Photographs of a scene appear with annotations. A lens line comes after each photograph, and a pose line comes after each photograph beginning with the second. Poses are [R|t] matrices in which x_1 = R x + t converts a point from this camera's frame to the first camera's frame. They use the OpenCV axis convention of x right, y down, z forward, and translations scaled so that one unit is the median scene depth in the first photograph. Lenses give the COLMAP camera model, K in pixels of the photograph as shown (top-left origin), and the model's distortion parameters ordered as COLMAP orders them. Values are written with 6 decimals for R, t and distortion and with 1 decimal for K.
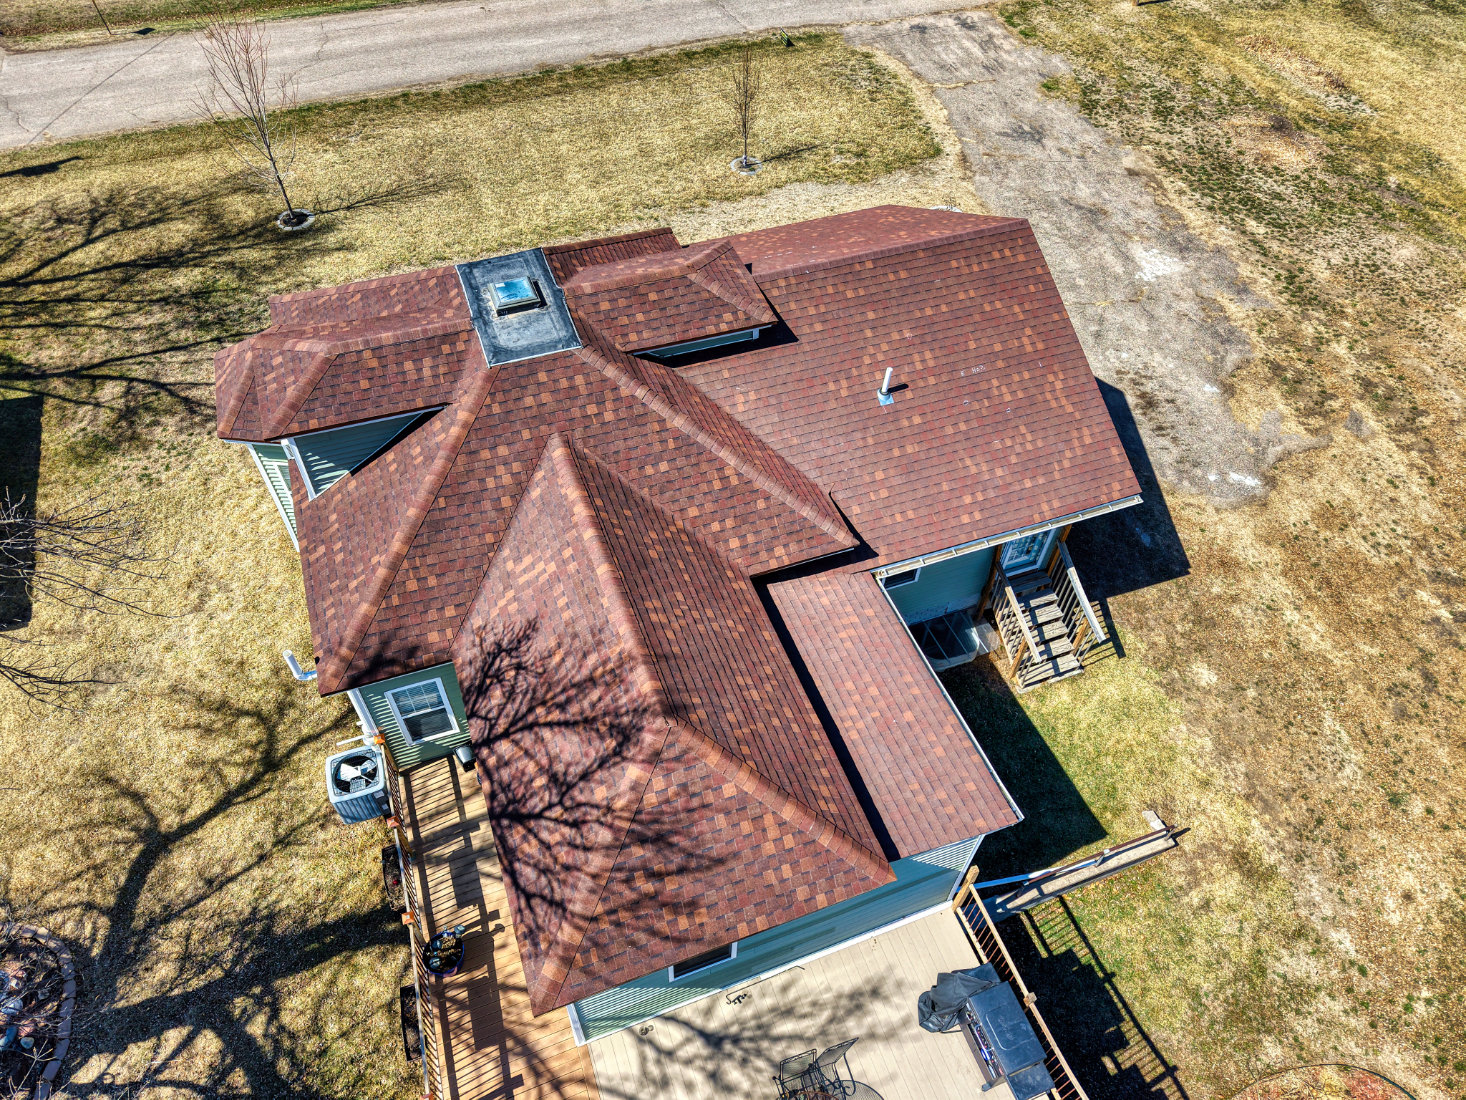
lens RADIAL K [[983.4, 0, 733.0], [0, 983.4, 550.0], [0, 0, 1]] dist [0.024801, -0.022242]
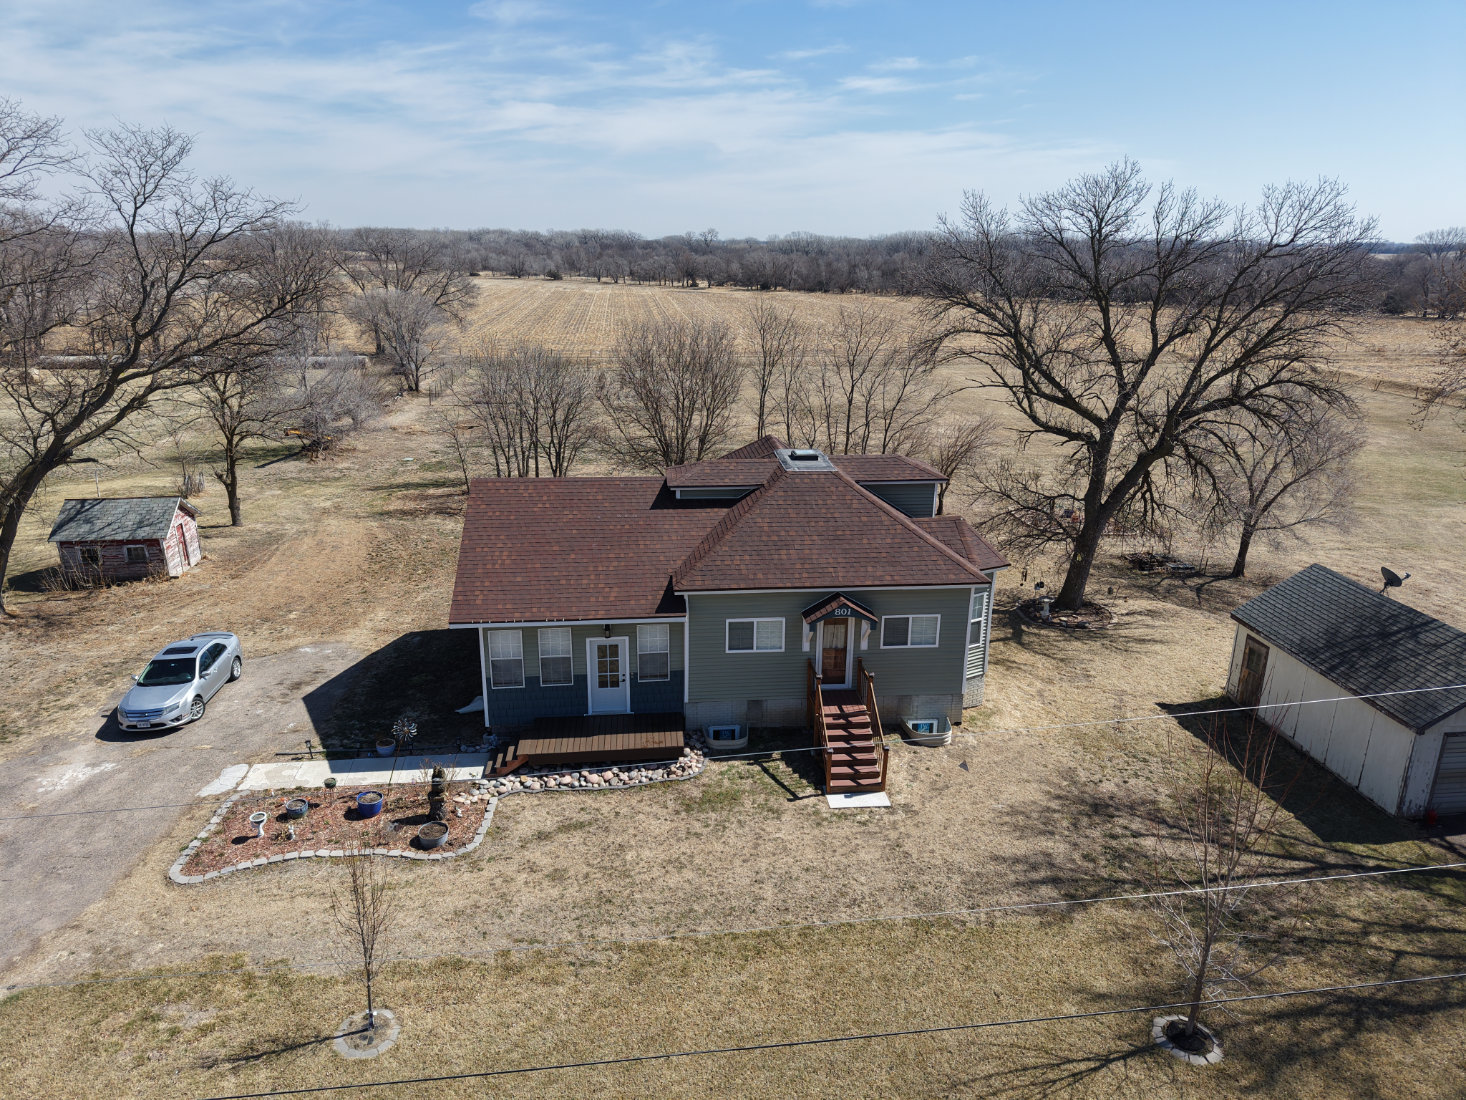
lens RADIAL K [[983.4, 0, 733.0], [0, 983.4, 550.0], [0, 0, 1]] dist [0.024801, -0.022242]
pose [[-0.965583, -0.109264, 0.236032, -0.362418], [0.177446, 0.386753, 0.904950, -1.253502], [-0.190165, 0.915687, -0.354054, 1.232660]]
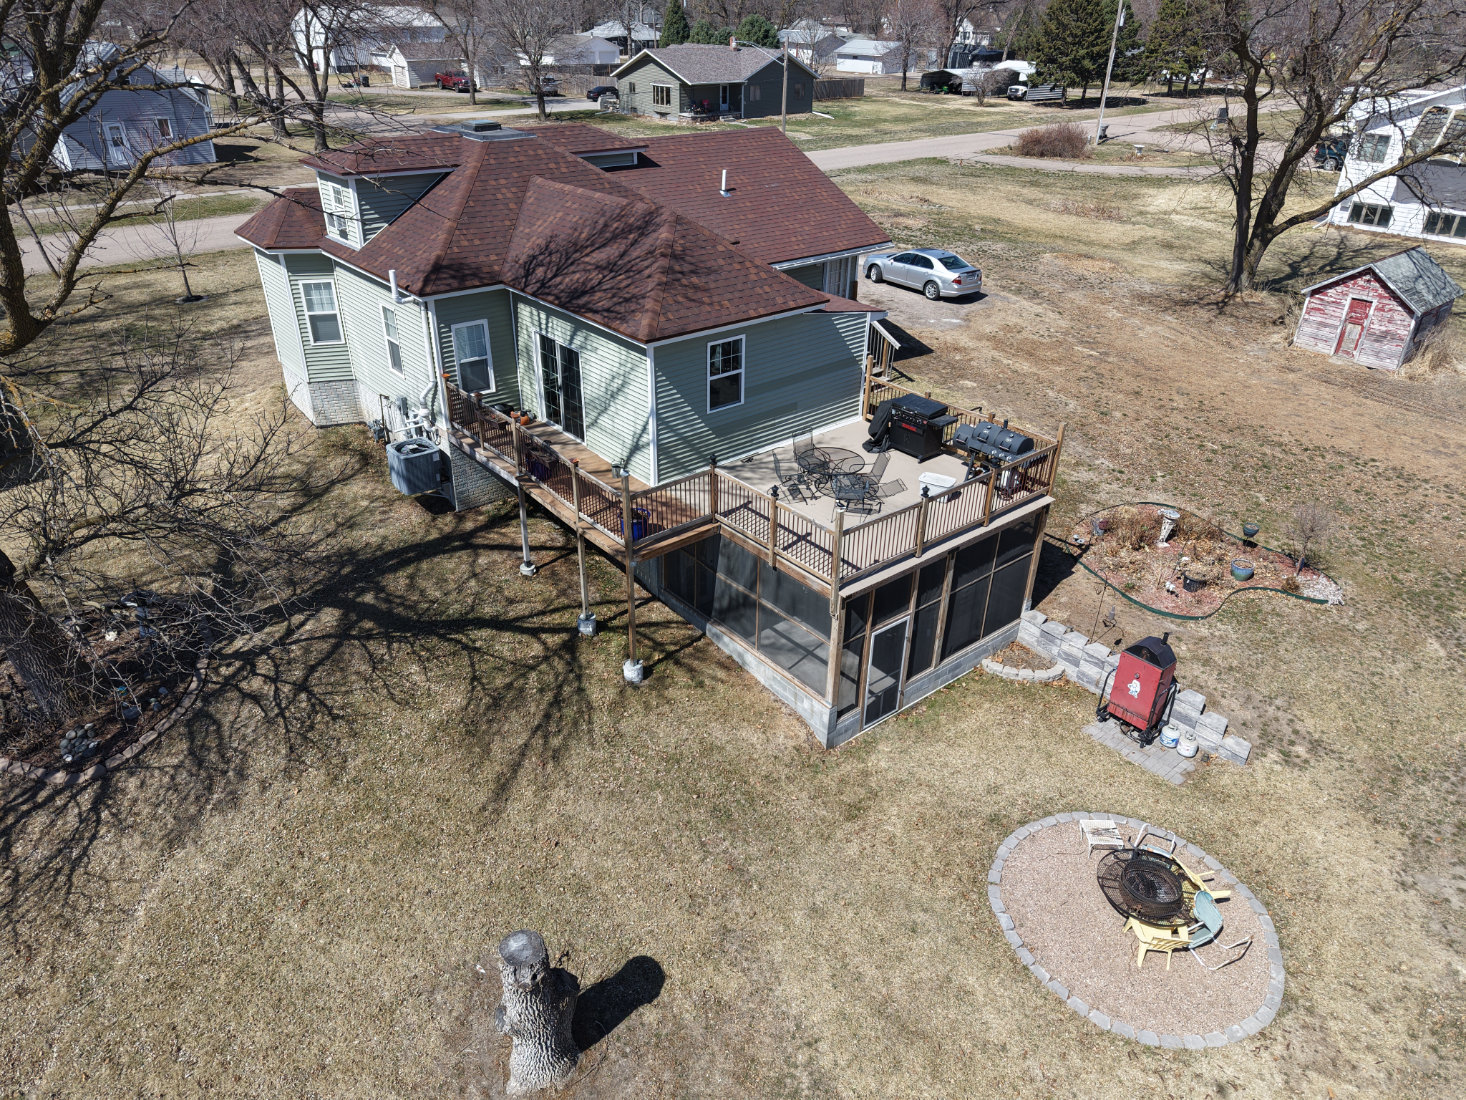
lens RADIAL K [[1001.9, 0, 740.0], [0, 1001.9, 496.4], [0, 0, 1]] dist [-0.002460, -0.005921]
pose [[0.943019, -0.158744, 0.292430, -0.259123], [0.261711, 0.896596, -0.357244, 0.611523], [-0.205481, 0.413420, 0.887052, -0.155246]]
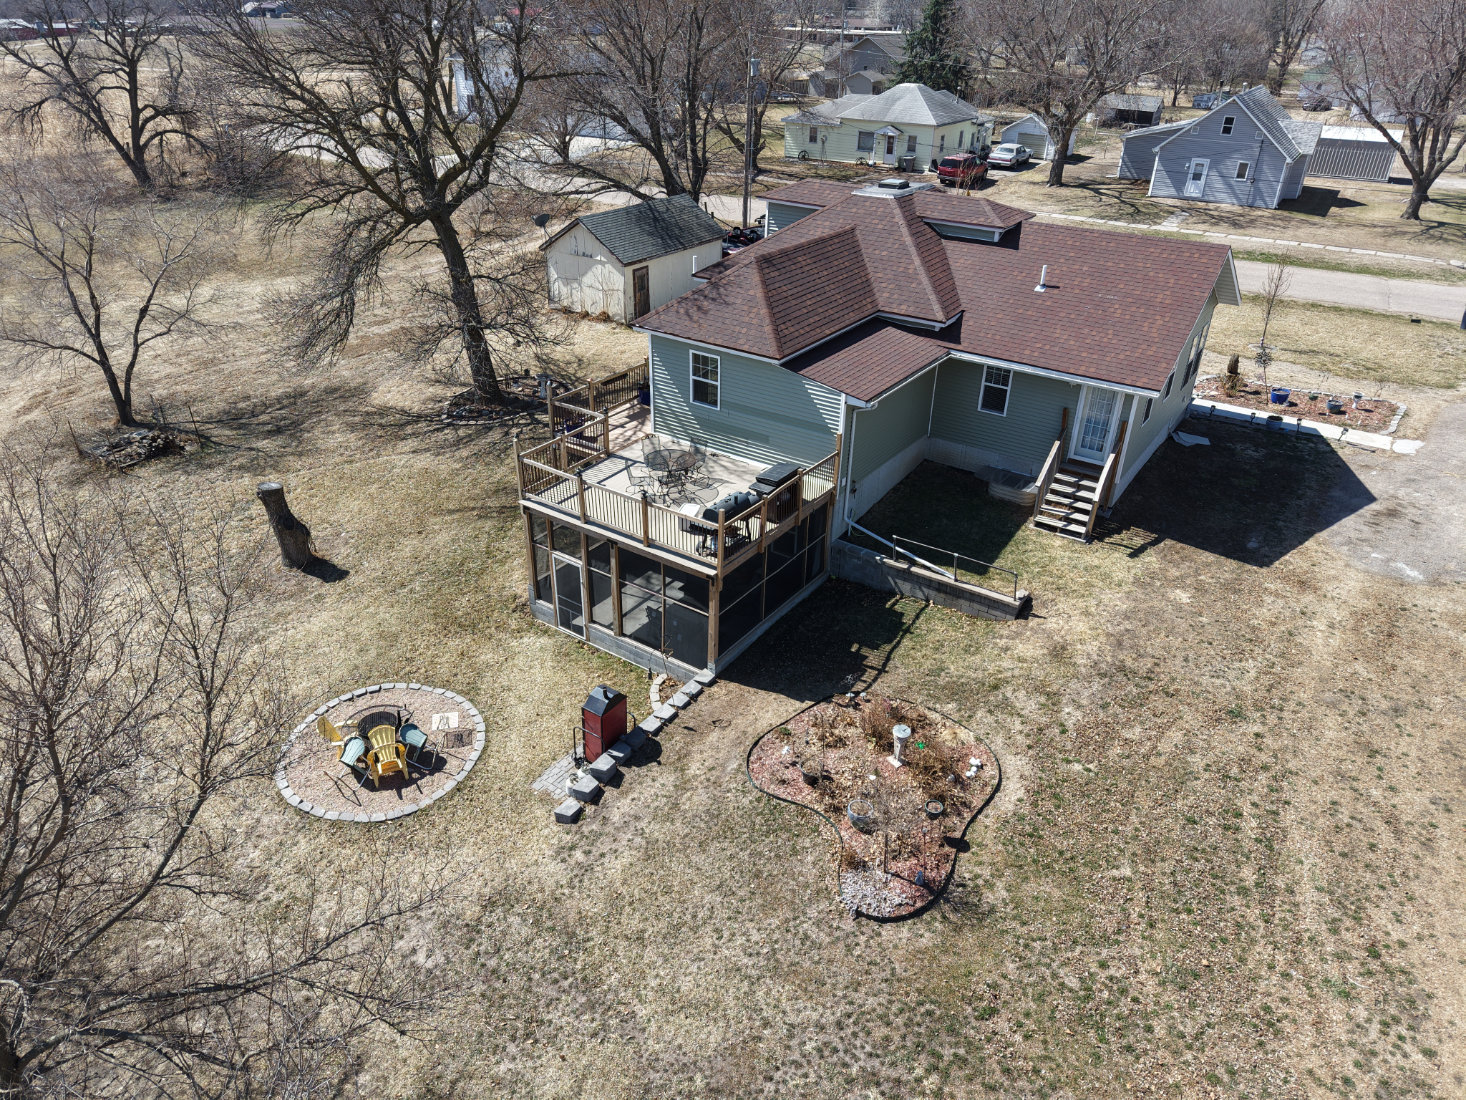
lens RADIAL K [[983.4, 0, 733.0], [0, 983.4, 550.0], [0, 0, 1]] dist [0.024801, -0.022242]
pose [[0.571507, 0.386320, -0.723973, 0.842035], [-0.629859, 0.772016, -0.085257, 0.435272], [0.525982, 0.504726, 0.684540, -0.079034]]
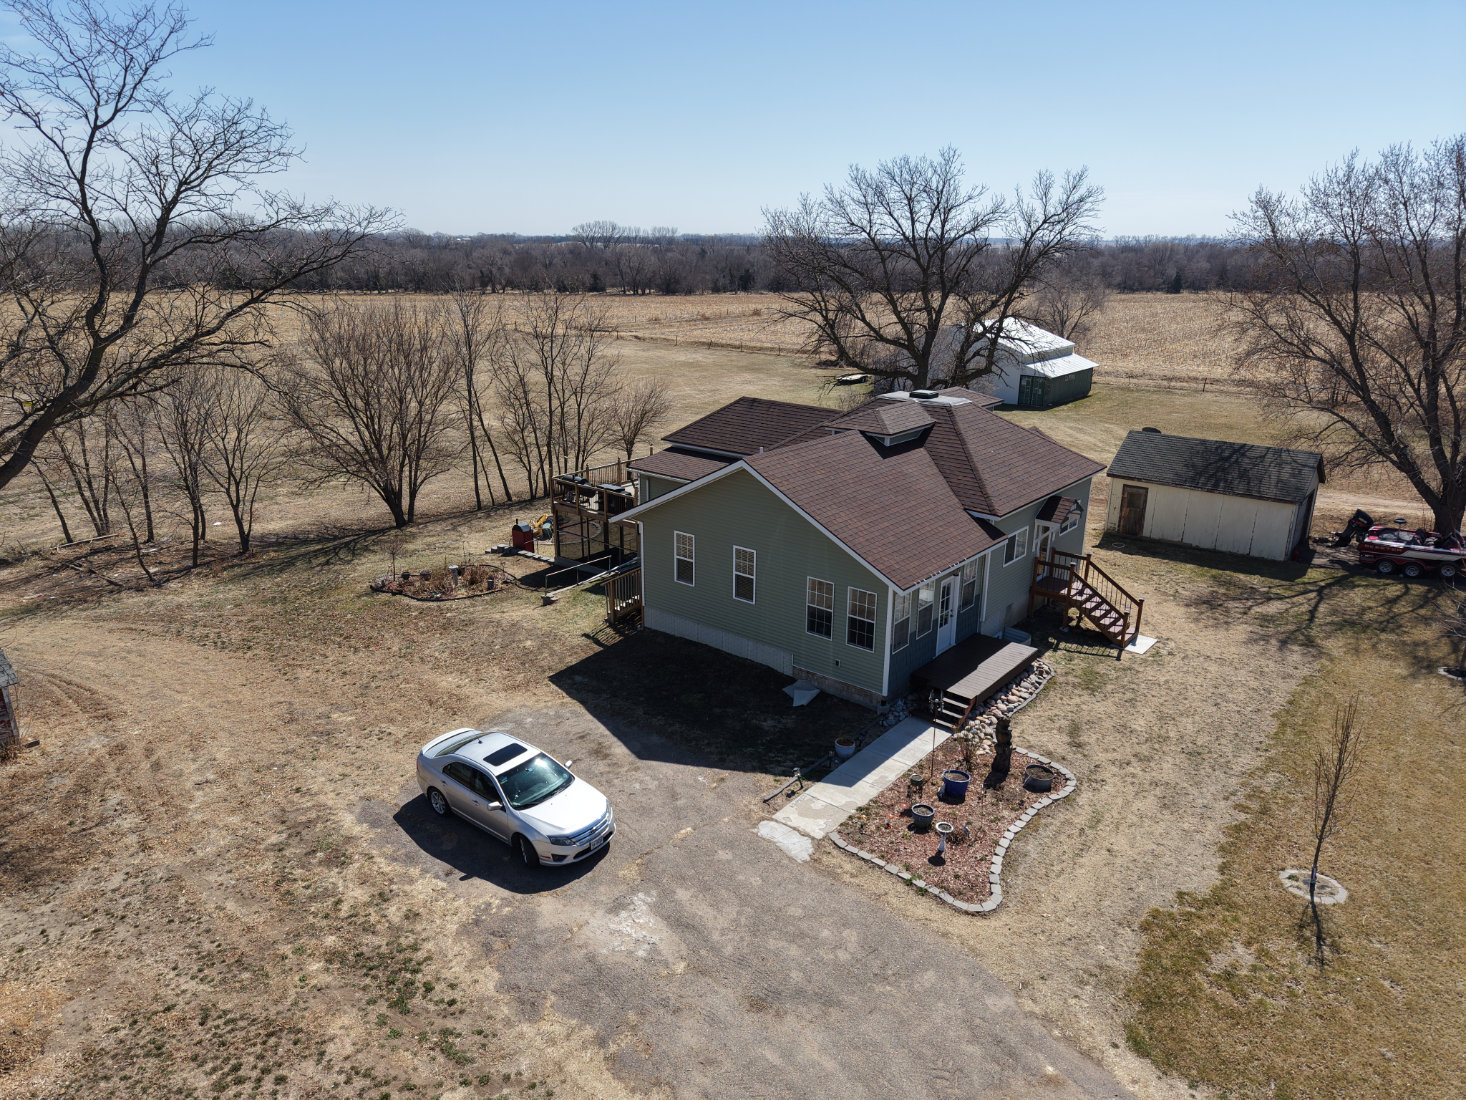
lens RADIAL K [[983.4, 0, 733.0], [0, 983.4, 550.0], [0, 0, 1]] dist [0.024801, -0.022242]
pose [[-0.866391, 0.120854, -0.484521, 0.778859], [-0.401754, 0.407564, 0.820052, -1.100522], [0.296580, 0.905144, -0.304557, 1.206990]]
